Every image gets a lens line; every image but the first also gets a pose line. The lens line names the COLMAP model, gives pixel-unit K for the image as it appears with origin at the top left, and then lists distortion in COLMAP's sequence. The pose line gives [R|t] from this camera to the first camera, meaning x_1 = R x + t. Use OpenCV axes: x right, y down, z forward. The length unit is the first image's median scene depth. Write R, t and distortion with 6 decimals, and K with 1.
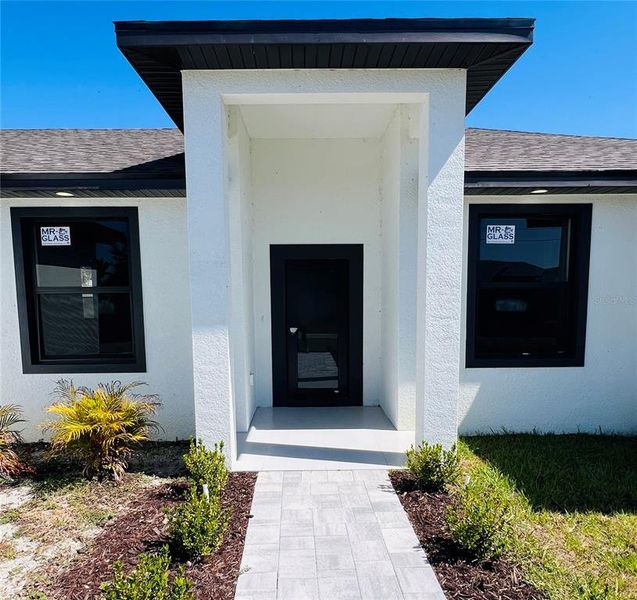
lens RADIAL K [[482.3, 0, 312.7], [0, 482.3, 342.7], [0, 0, 1]] dist [0.003138, 0.000551]
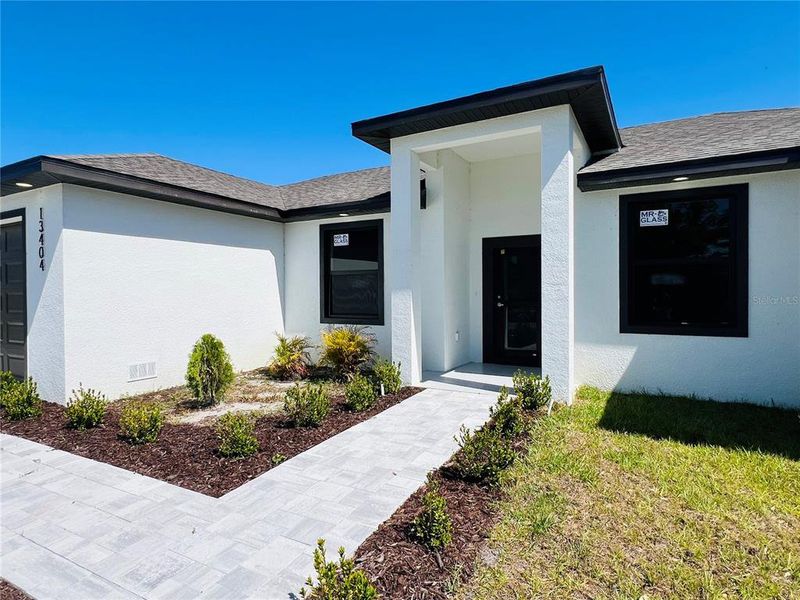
lens RADIAL K [[481.4, 0, 395.5], [0, 481.4, 295.1], [0, 0, 1]] dist [0.021721, -0.000634]
pose [[0.861974, 0.005496, -0.506923, 0.456704], [-0.054274, 0.995195, -0.081498, 0.088523], [0.504039, 0.097762, 0.858130, -0.291933]]
